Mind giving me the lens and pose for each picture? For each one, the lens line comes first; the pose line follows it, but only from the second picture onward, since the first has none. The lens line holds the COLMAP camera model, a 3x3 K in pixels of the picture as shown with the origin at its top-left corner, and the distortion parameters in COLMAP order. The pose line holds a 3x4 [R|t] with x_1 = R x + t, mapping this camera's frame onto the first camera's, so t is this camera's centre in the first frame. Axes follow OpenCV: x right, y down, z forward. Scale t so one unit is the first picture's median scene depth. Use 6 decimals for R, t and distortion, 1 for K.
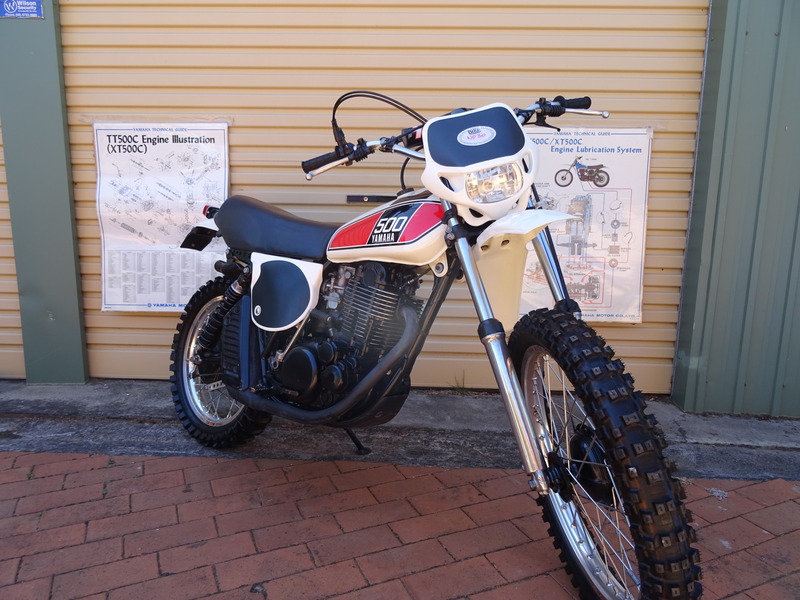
lens RADIAL K [[561.0, 0, 400.0], [0, 561.0, 300.0], [0, 0, 1]] dist [0.007896, -0.022264]
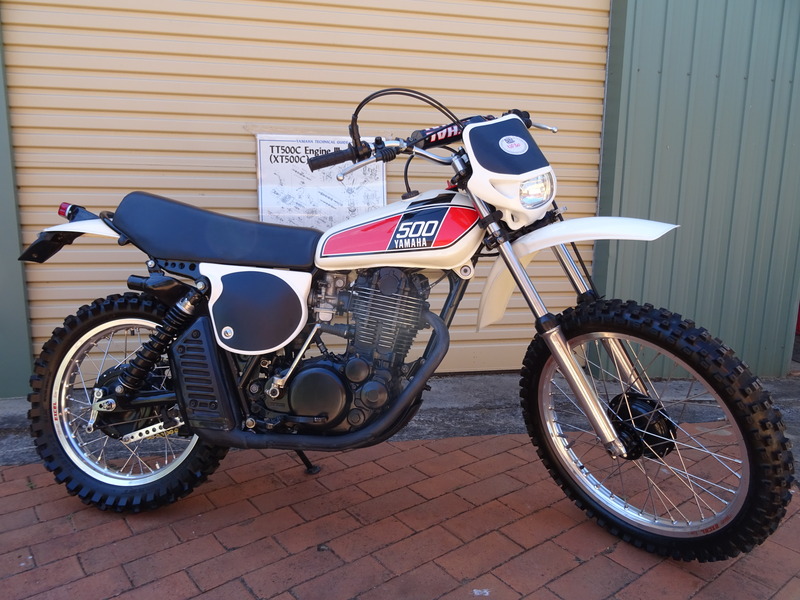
lens RADIAL K [[561.0, 0, 400.0], [0, 561.0, 300.0], [0, 0, 1]] dist [0.007896, -0.022264]
pose [[0.854711, -0.085692, 0.511983, -0.536094], [0.075644, 0.996313, 0.040474, -0.051653], [-0.513563, 0.004135, 0.858042, 0.174831]]
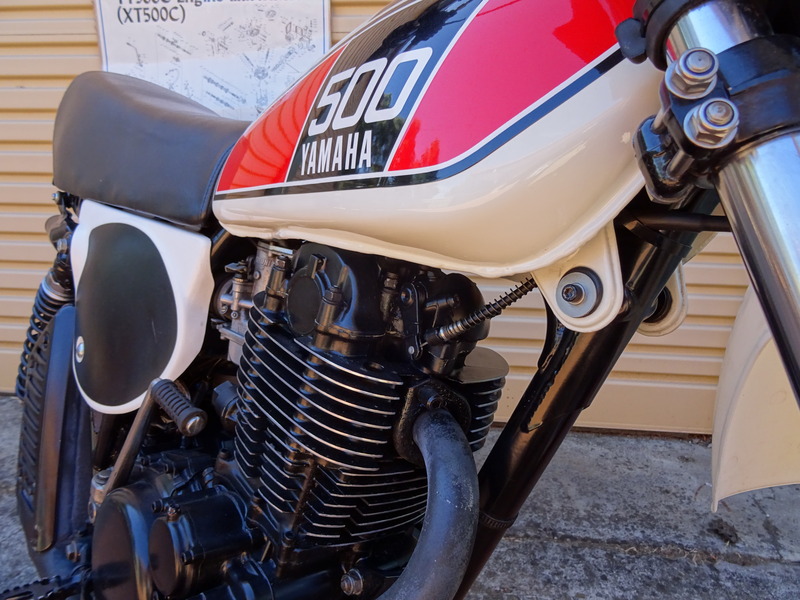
lens RADIAL K [[561.0, 0, 400.0], [0, 561.0, 300.0], [0, 0, 1]] dist [0.007896, -0.022264]
pose [[0.992353, 0.016556, -0.122320, 0.026752], [-0.001538, 0.992546, 0.121864, -0.076514], [0.123425, -0.120744, 0.984981, 0.743647]]
